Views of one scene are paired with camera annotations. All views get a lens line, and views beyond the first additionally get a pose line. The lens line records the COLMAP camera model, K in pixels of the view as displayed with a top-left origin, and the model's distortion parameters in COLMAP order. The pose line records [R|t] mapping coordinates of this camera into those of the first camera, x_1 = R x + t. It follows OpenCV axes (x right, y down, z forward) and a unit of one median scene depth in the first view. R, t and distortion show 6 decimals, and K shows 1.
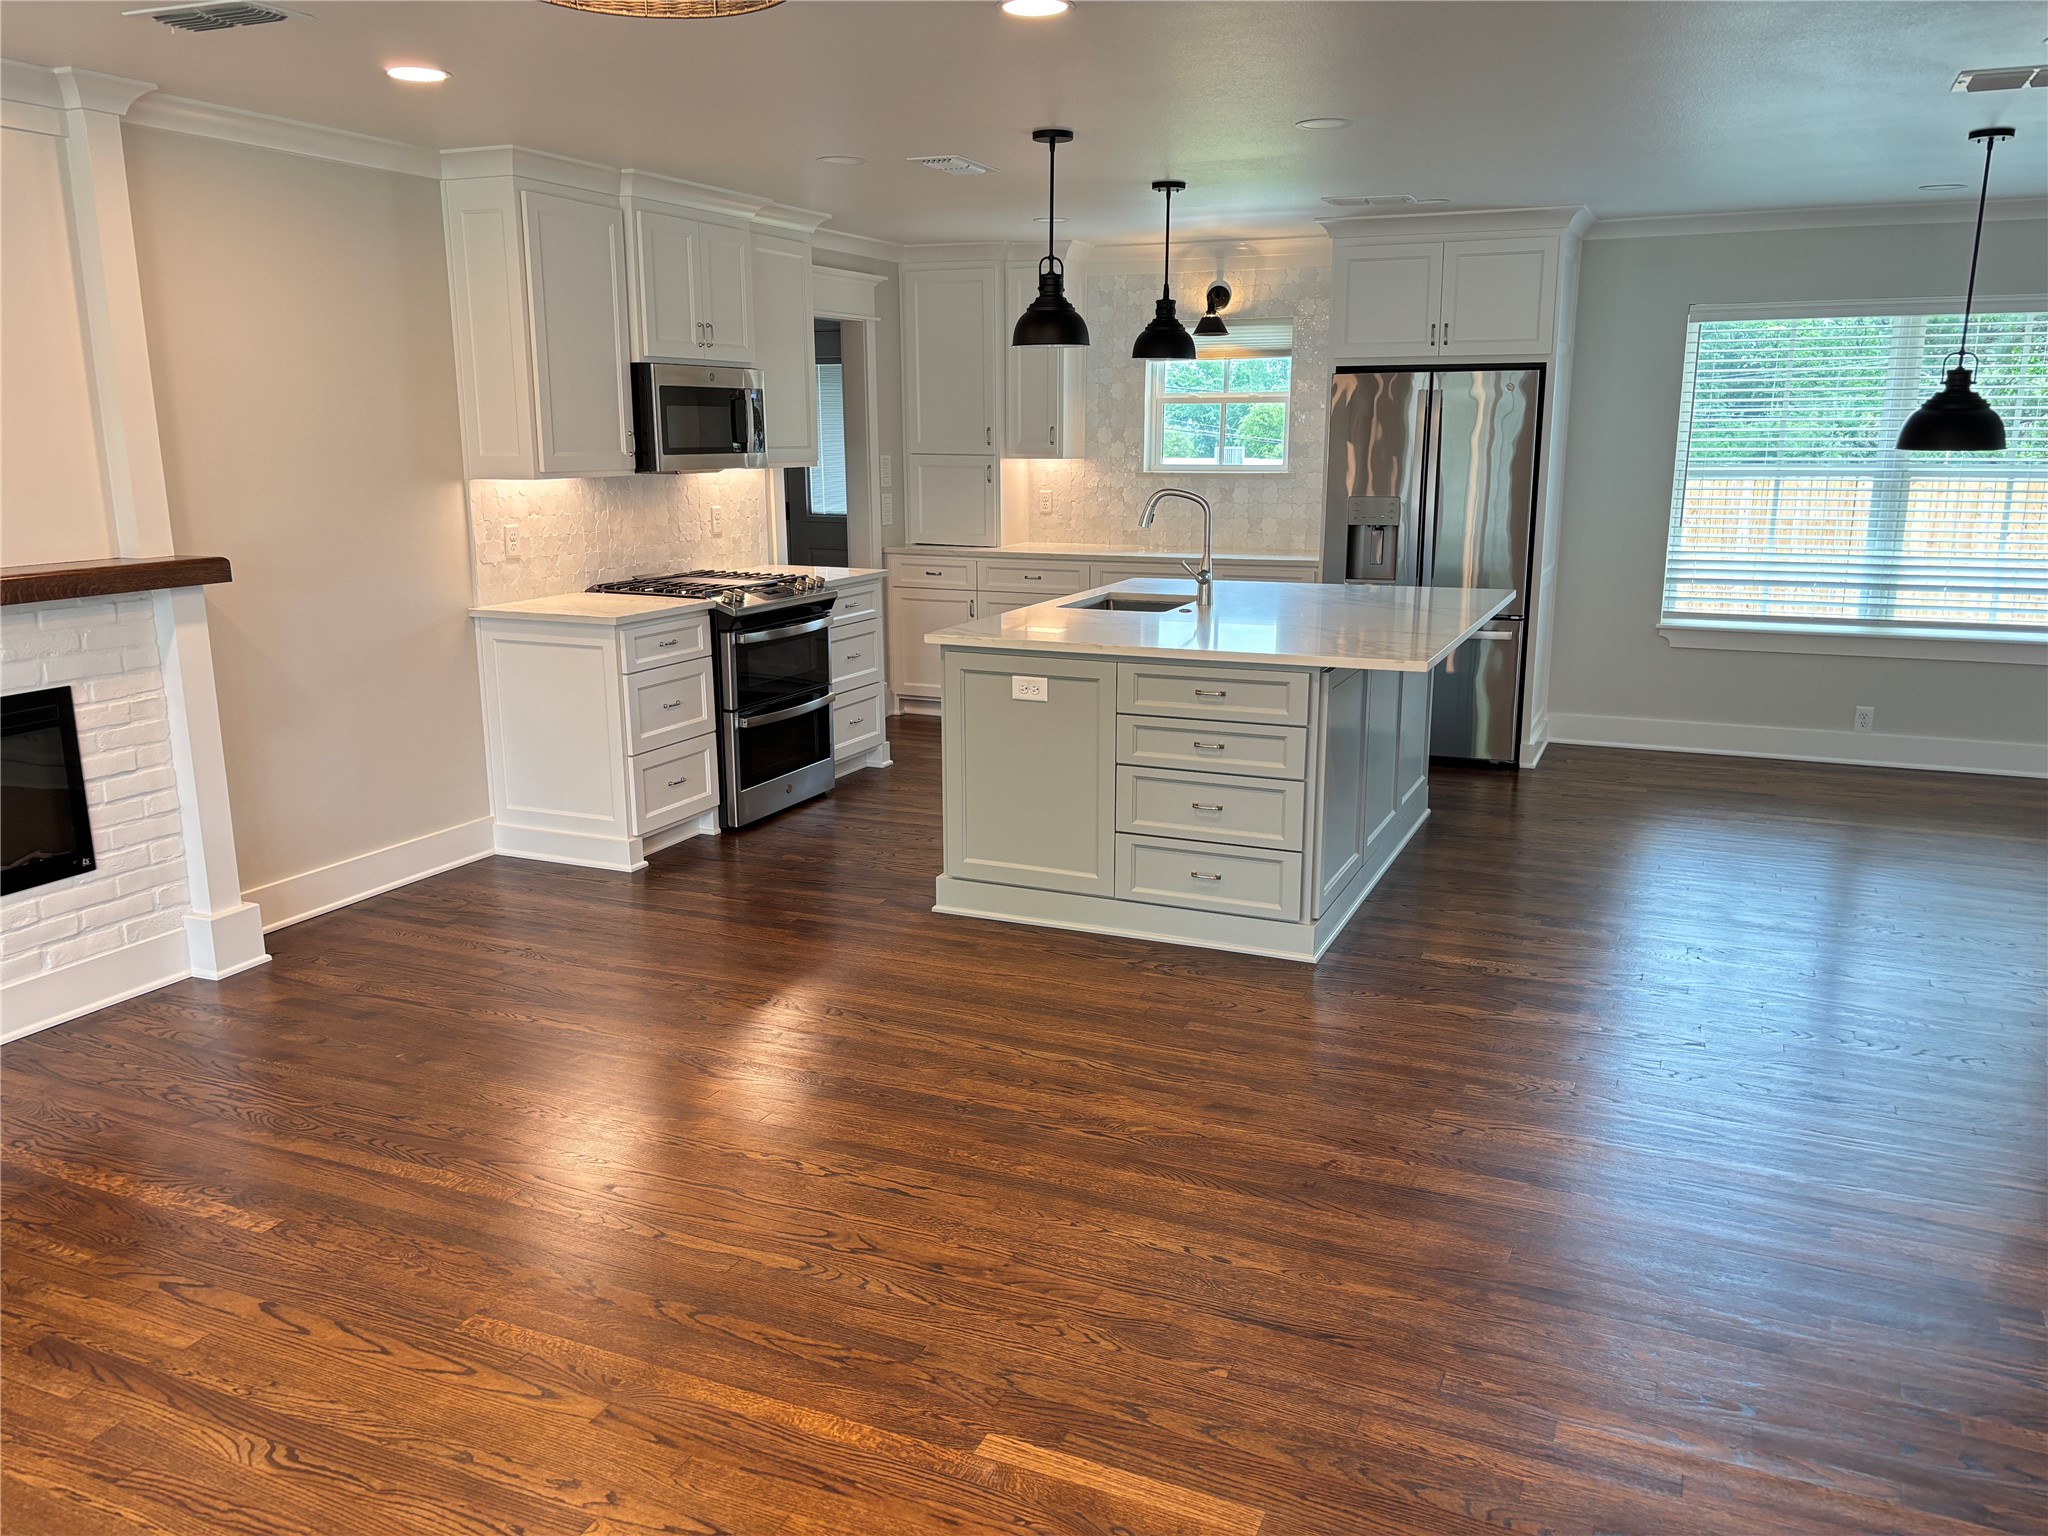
lens RADIAL K [[1548.7, 0, 1024.0], [0, 1548.7, 768.0], [0, 0, 1]] dist [-0.000345, 0.002255]
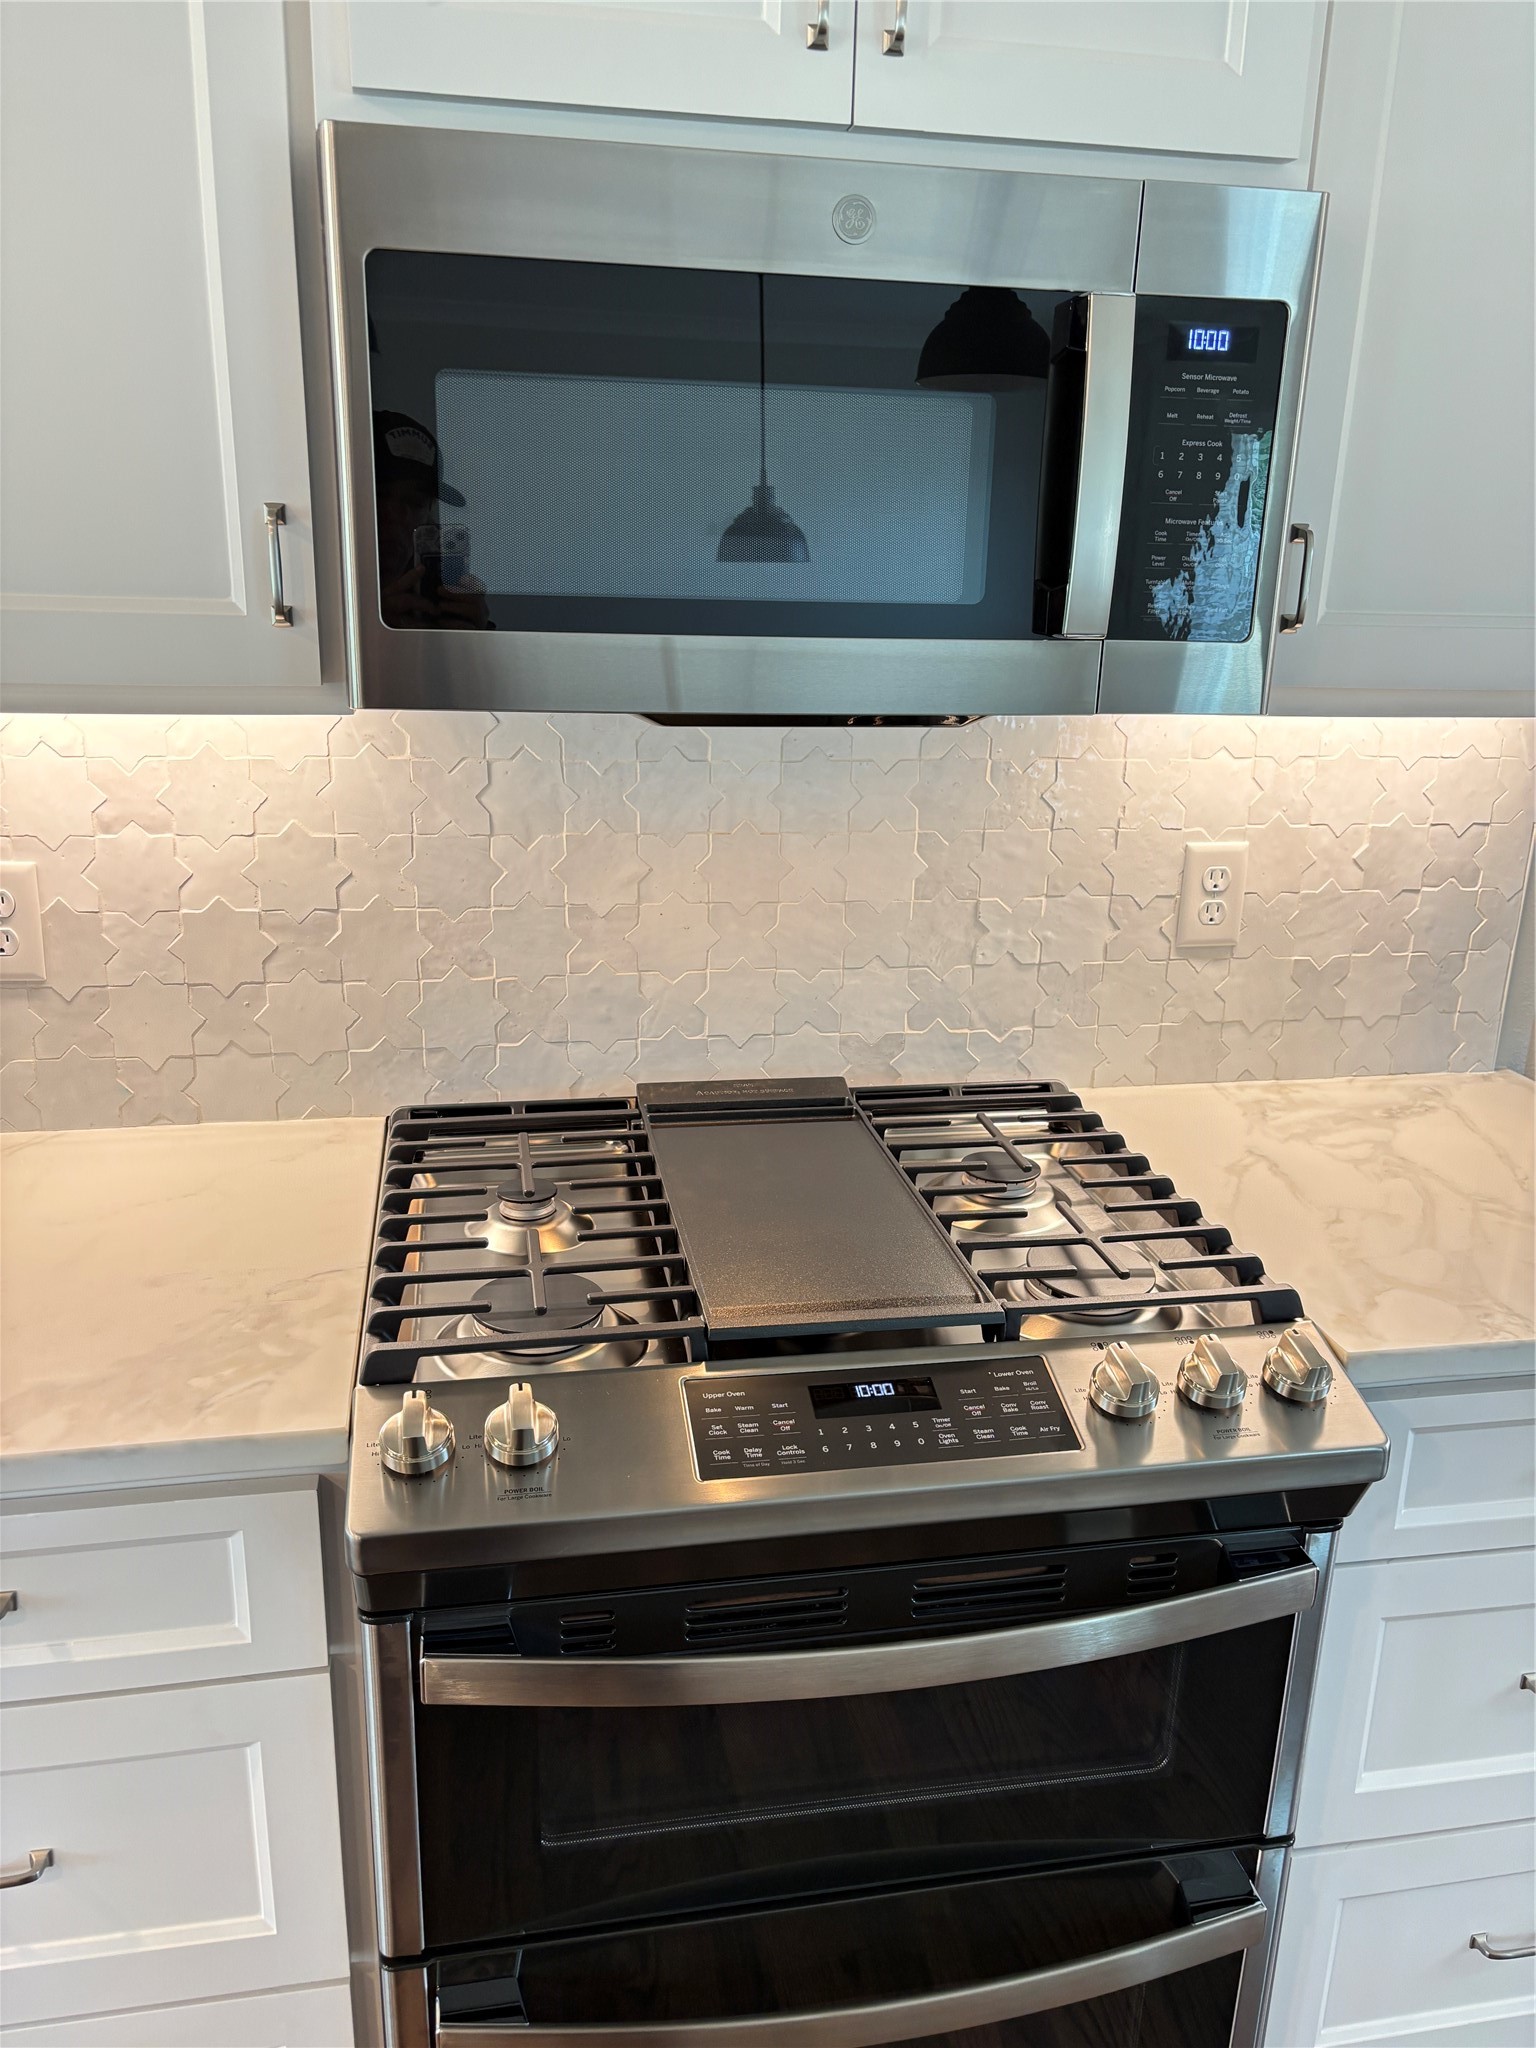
lens RADIAL K [[1548.7, 0, 768.0], [0, 1548.7, 1024.0], [0, 0, 1]] dist [-0.000345, 0.002255]
pose [[0.574716, 0.251595, -0.778718, -0.036989], [-0.202964, 0.965659, 0.162200, -0.179657], [0.792784, 0.064833, 0.606044, 0.849552]]
